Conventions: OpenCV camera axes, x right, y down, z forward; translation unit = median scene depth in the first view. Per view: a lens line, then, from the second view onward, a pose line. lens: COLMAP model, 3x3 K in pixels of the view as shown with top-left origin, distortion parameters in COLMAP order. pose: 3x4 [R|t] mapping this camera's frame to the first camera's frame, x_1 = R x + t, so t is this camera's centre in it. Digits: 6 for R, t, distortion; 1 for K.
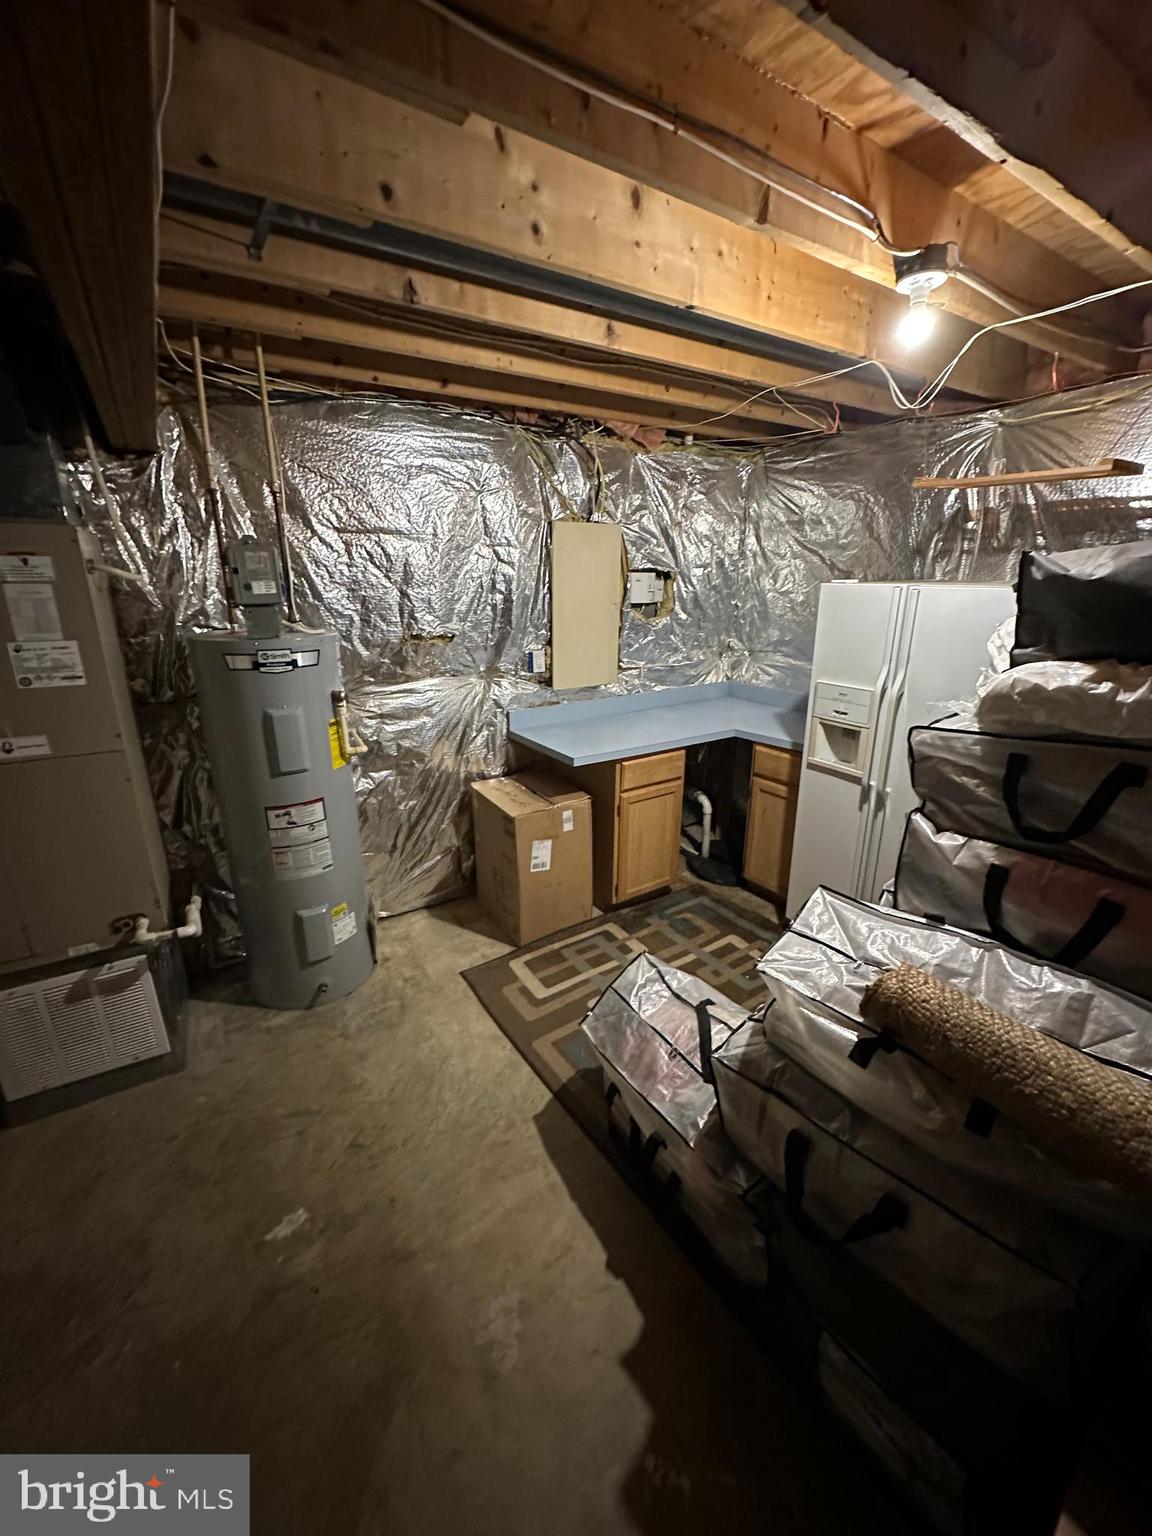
lens RADIAL K [[613.2, 0, 575.8], [0, 613.2, 763.7], [0, 0, 1]] dist [-0.001564, 0.000308]
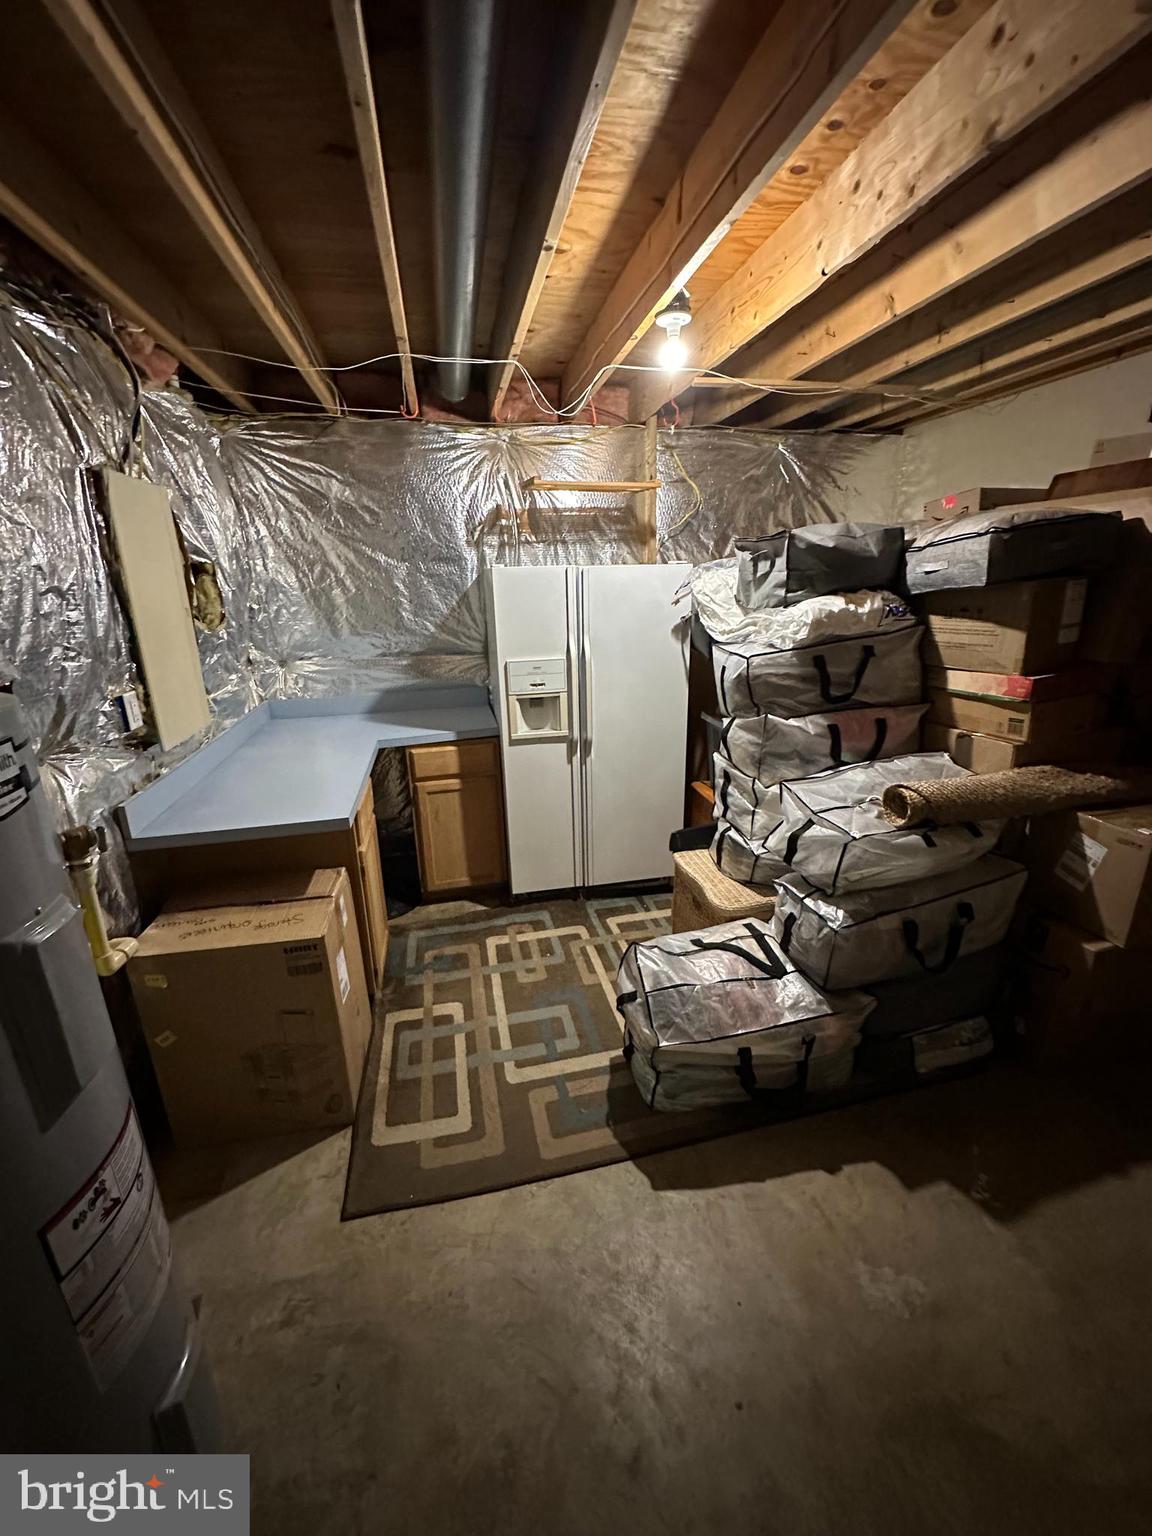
lens RADIAL K [[613.2, 0, 574.0], [0, 613.2, 765.1], [0, 0, 1]] dist [-0.001564, 0.000308]
pose [[0.366478, -0.281693, 0.886760, -0.562806], [0.301566, 0.937580, 0.173207, -0.119443], [-0.880200, 0.203940, 0.428552, 0.505212]]
